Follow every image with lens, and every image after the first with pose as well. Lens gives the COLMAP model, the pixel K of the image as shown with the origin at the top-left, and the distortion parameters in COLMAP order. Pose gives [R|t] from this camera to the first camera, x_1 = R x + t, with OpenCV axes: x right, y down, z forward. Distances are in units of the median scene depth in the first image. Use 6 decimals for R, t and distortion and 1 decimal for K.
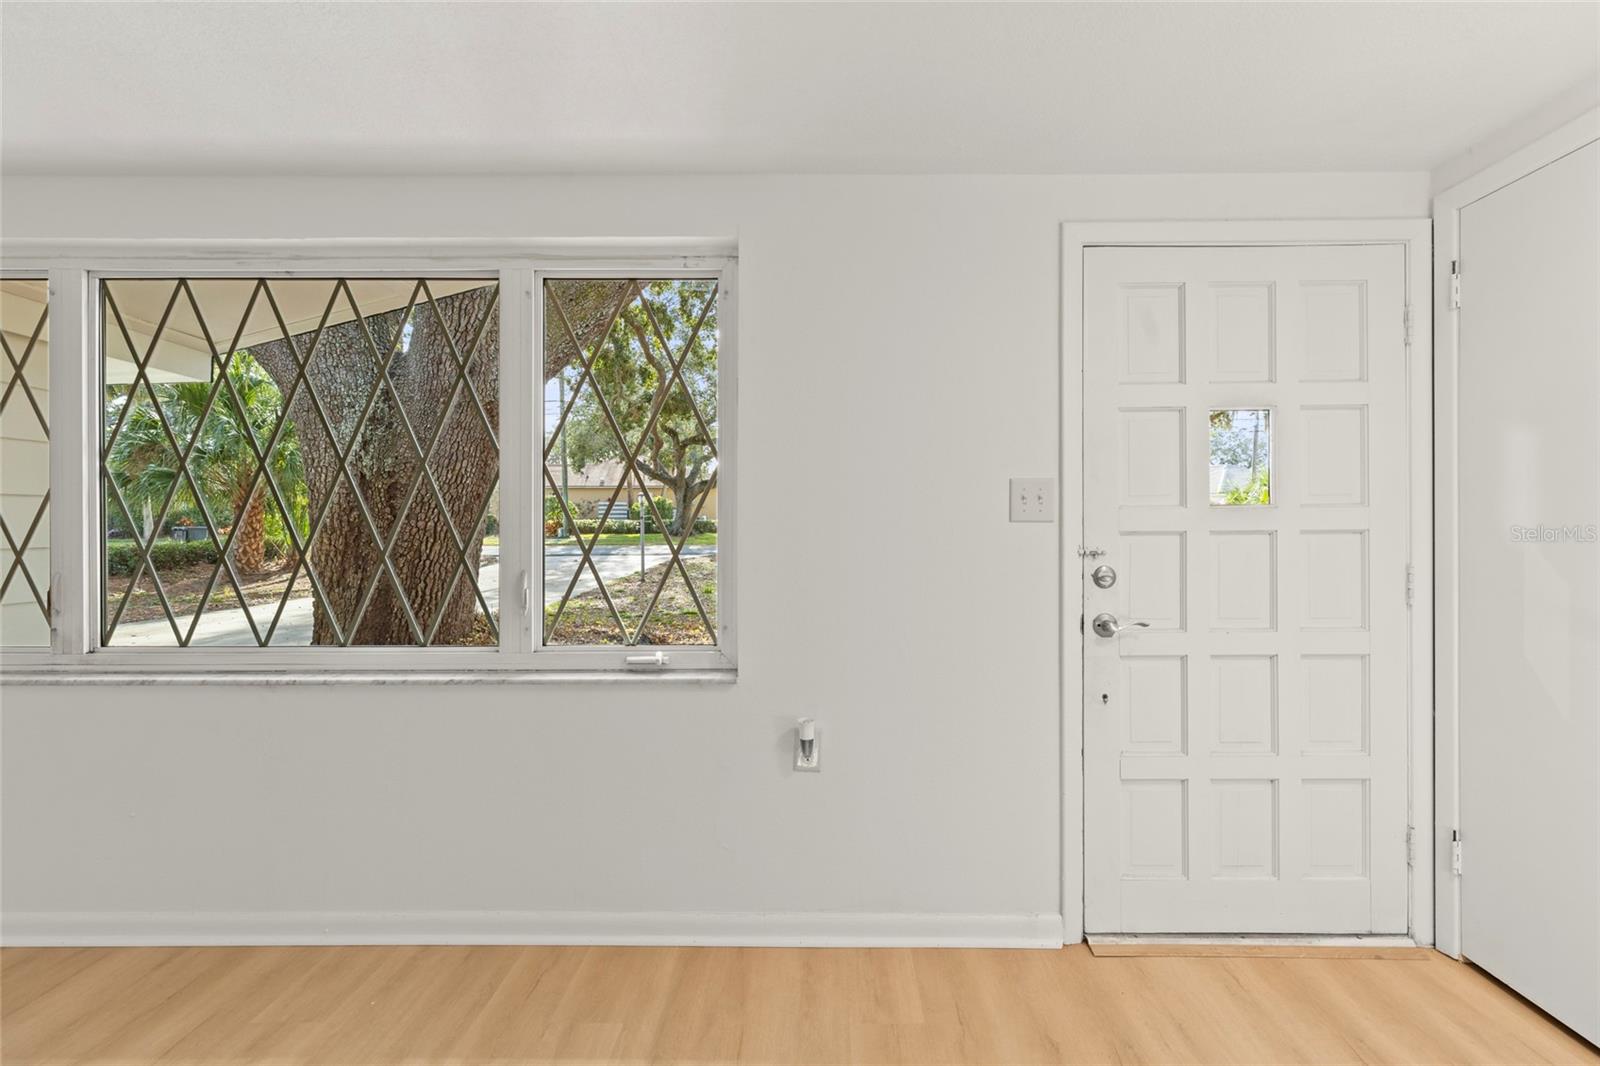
lens RADIAL K [[730.3, 0, 801.2], [0, 730.3, 521.5], [0, 0, 1]] dist [0.002182, -0.000892]
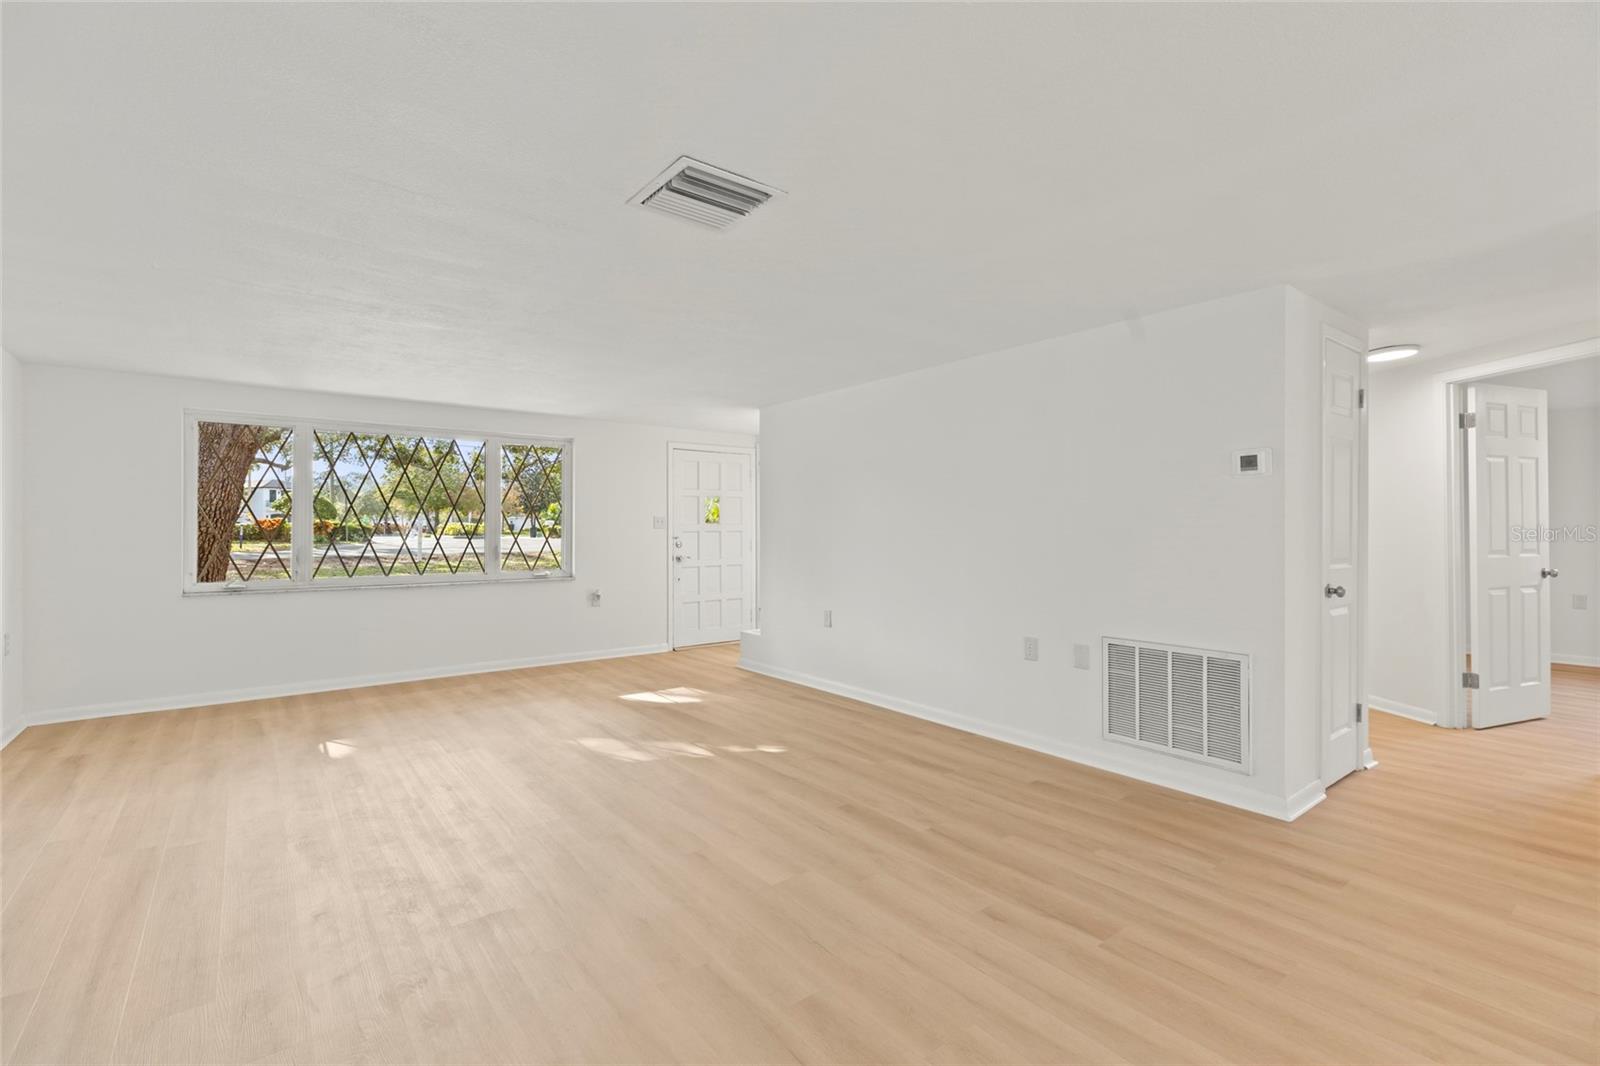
lens RADIAL K [[730.3, 0, 801.5], [0, 730.3, 526.4], [0, 0, 1]] dist [0.002182, -0.000892]
pose [[0.788560, 0.003687, 0.614947, -1.259309], [-0.002984, 0.999993, -0.002169, -0.004380], [-0.614951, -0.000125, 0.788565, -2.094637]]
